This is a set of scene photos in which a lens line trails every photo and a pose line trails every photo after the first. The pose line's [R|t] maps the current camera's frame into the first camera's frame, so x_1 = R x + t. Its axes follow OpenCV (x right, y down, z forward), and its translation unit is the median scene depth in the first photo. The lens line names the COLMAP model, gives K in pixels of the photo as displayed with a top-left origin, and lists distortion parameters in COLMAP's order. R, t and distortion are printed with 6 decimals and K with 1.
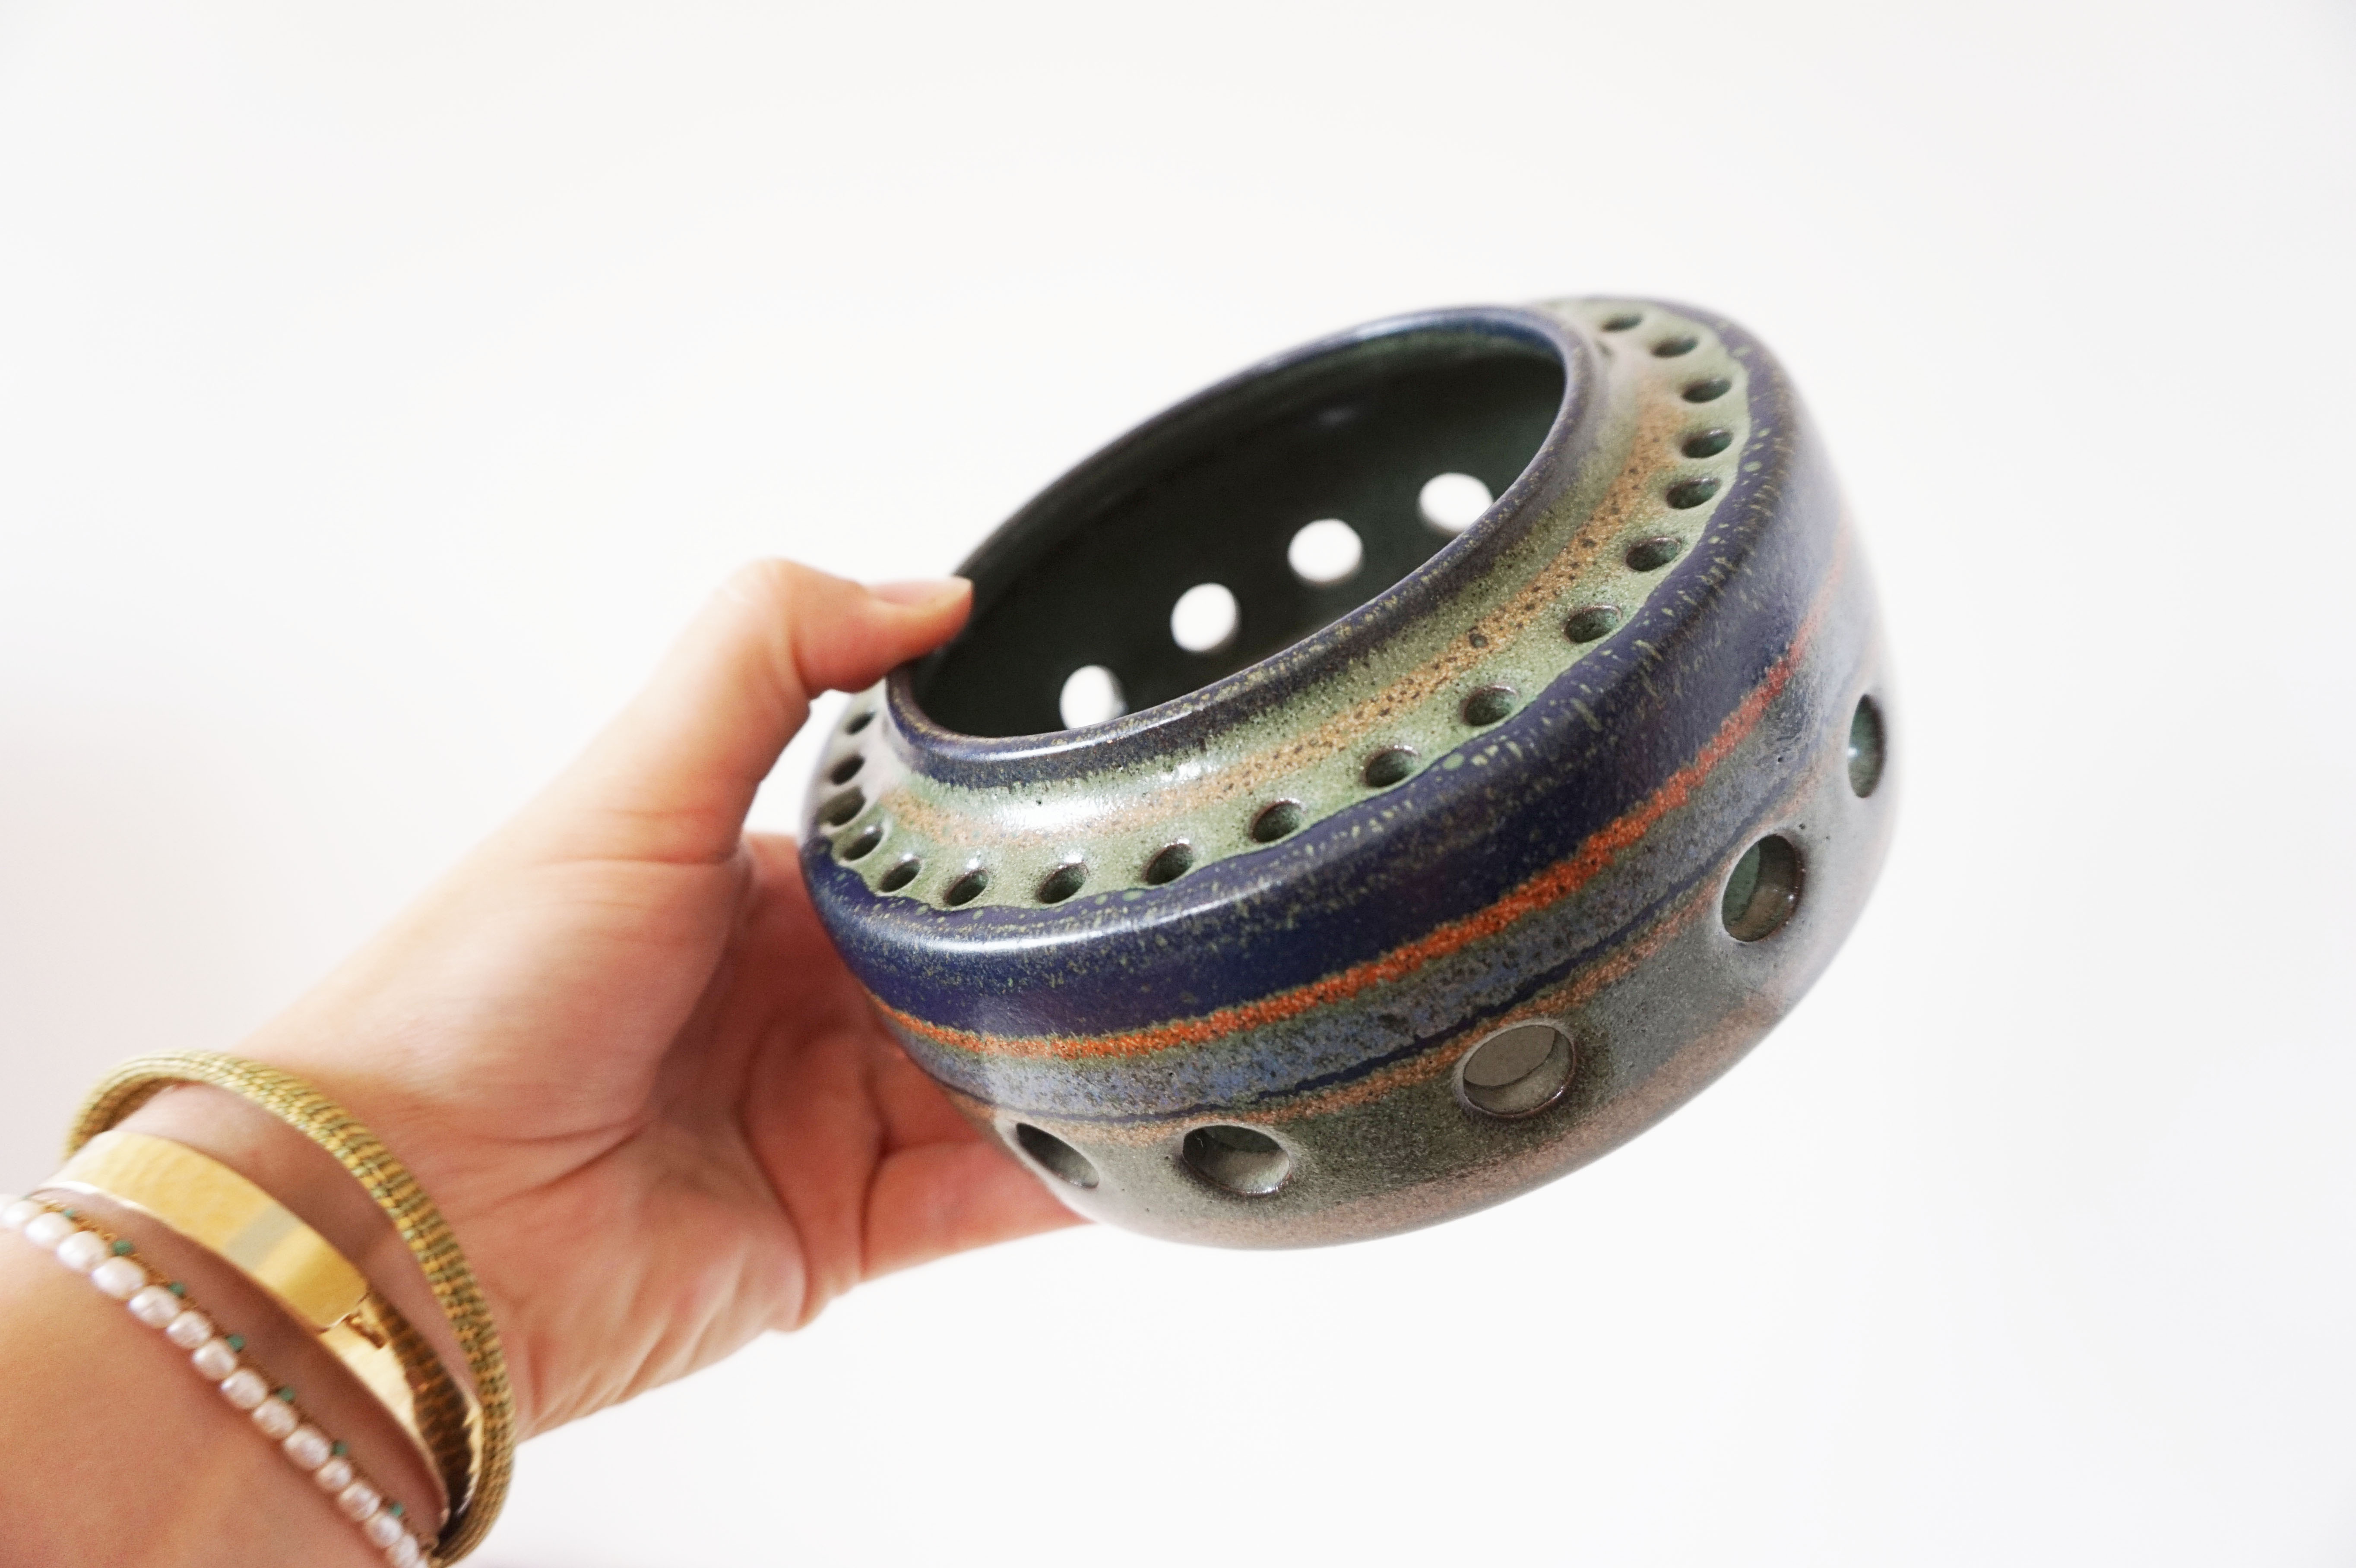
lens RADIAL K [[1599.4, 0, 1179.7], [0, 1599.4, 781.8], [0, 0, 1]] dist [-0.033442, -0.000081]
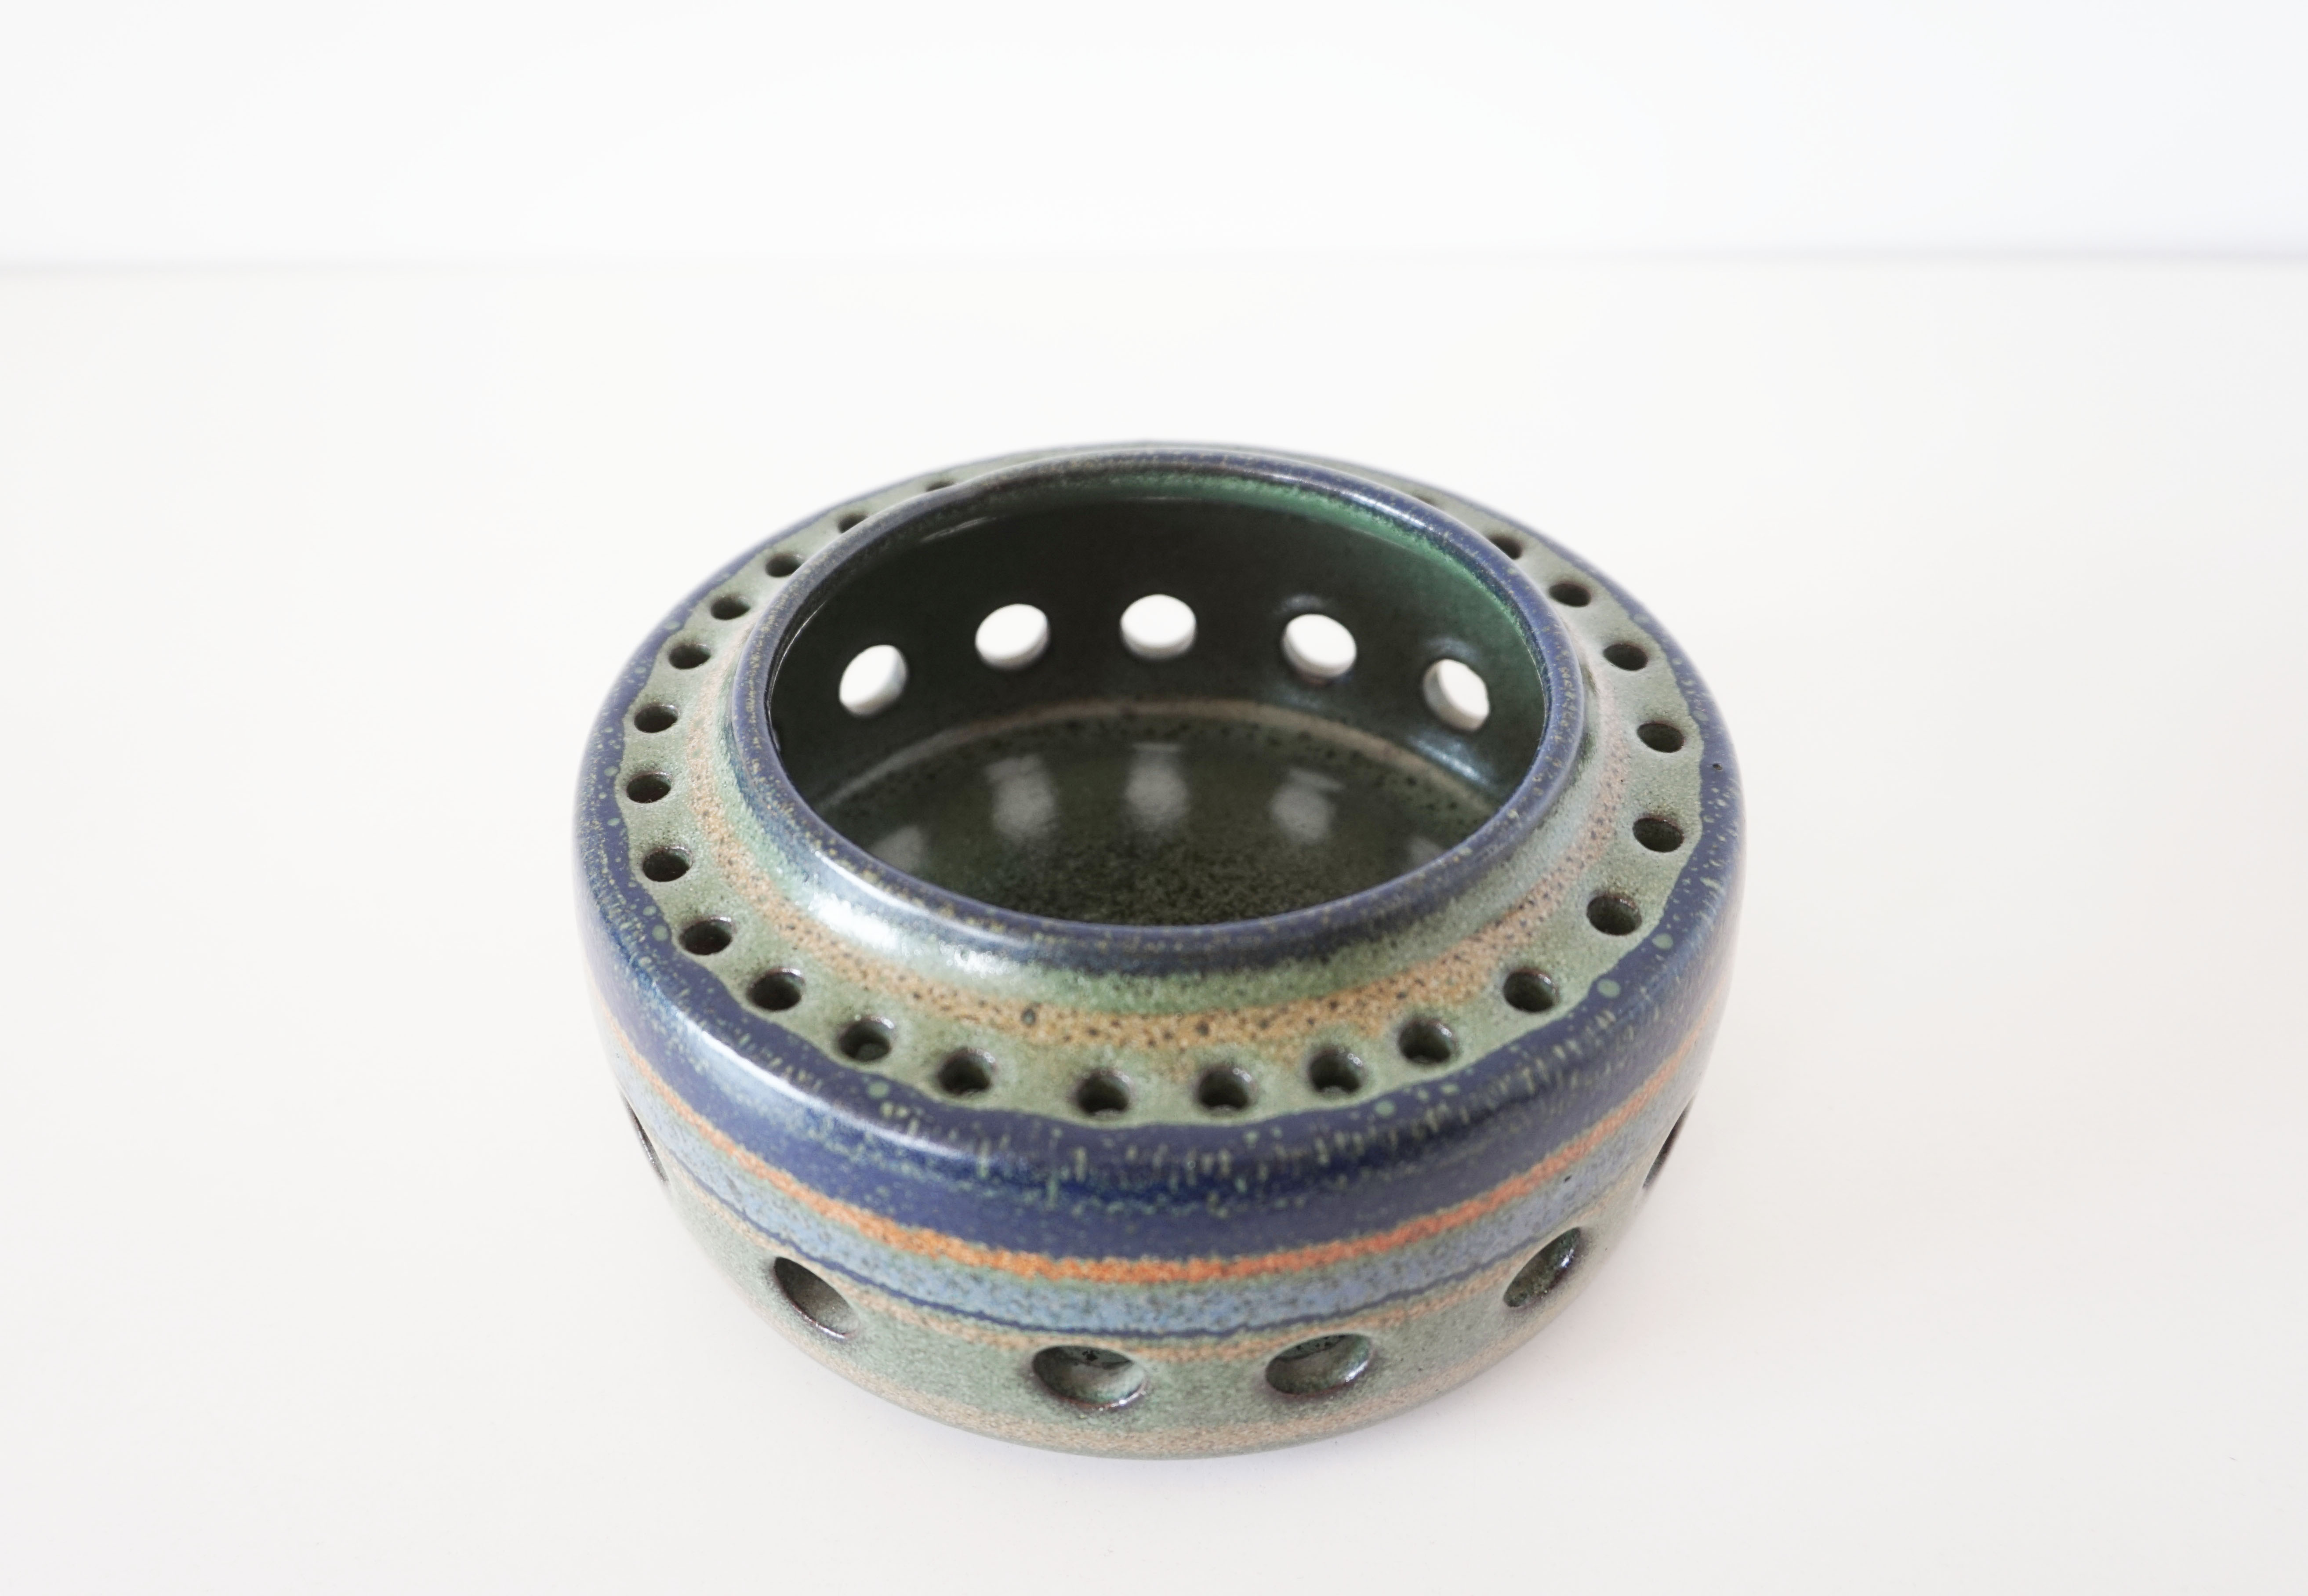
lens RADIAL K [[1942.2, 0, 1114.1], [0, 1942.2, 810.2], [0, 0, 1]] dist [-0.004660, -0.001534]
pose [[0.666441, 0.725113, -0.173399, 0.349381], [-0.632991, 0.673189, 0.382282, -0.694671], [0.393928, -0.145008, 0.907631, -0.067231]]
